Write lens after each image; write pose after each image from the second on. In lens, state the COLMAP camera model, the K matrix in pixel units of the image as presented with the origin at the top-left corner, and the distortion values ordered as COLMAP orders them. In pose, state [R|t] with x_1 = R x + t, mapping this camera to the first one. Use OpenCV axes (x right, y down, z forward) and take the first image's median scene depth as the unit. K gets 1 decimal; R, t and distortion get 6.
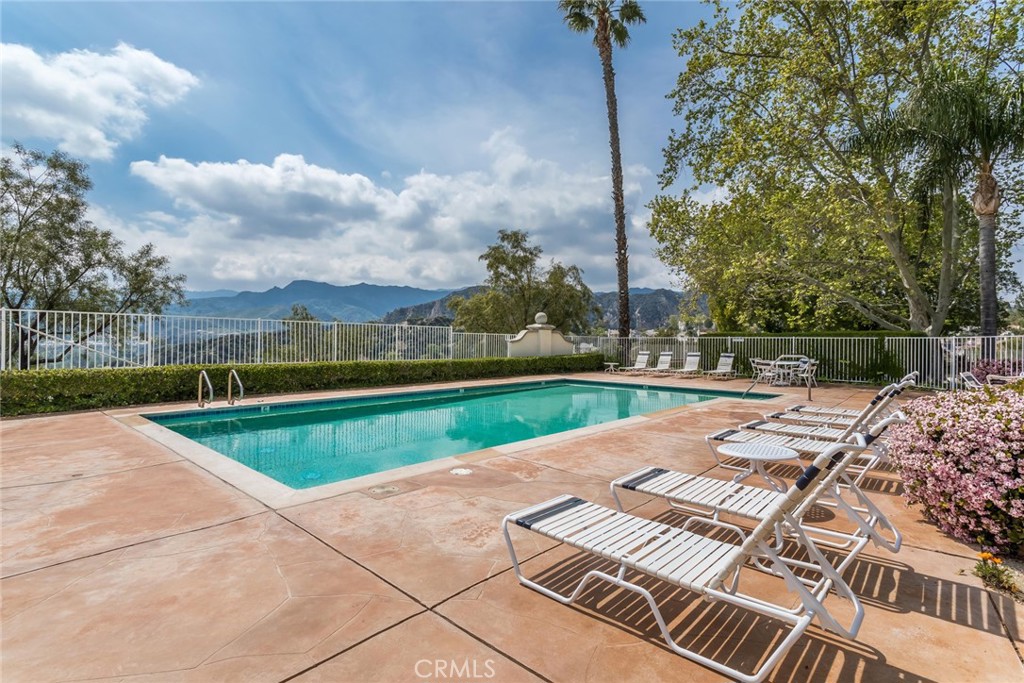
lens RADIAL K [[491.1, 0, 502.9], [0, 491.1, 341.6], [0, 0, 1]] dist [0.000380, -0.000454]
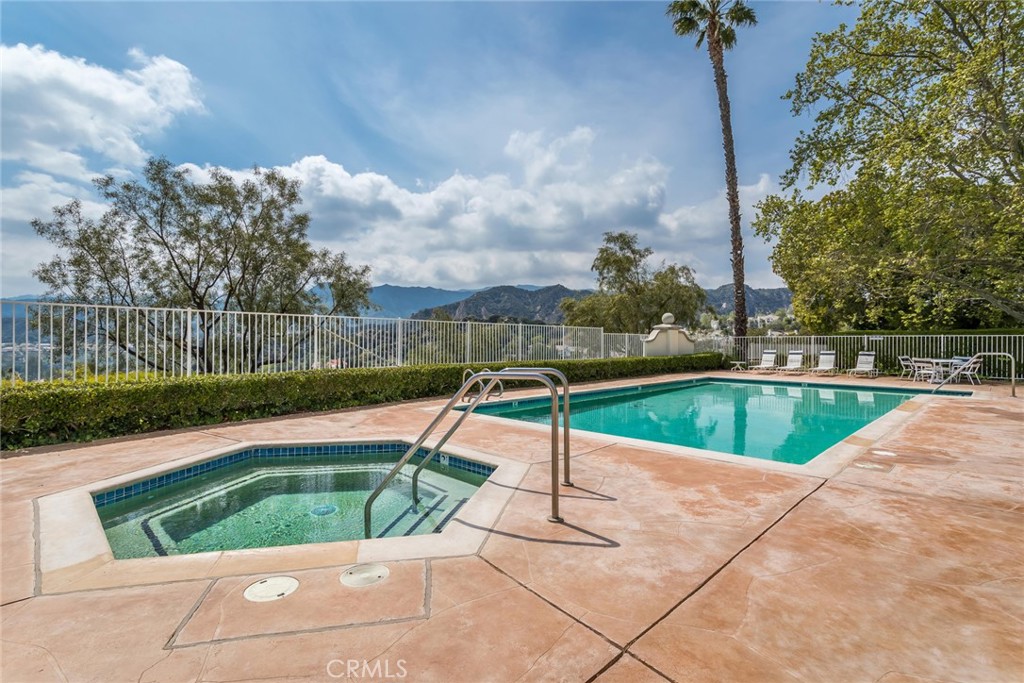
lens RADIAL K [[491.1, 0, 519.9], [0, 491.1, 343.1], [0, 0, 1]] dist [0.000380, -0.000454]
pose [[0.998664, -0.006166, -0.051314, -0.179782], [0.006285, 0.999978, 0.002142, -0.000500], [0.051300, -0.002462, 0.998680, -0.040590]]
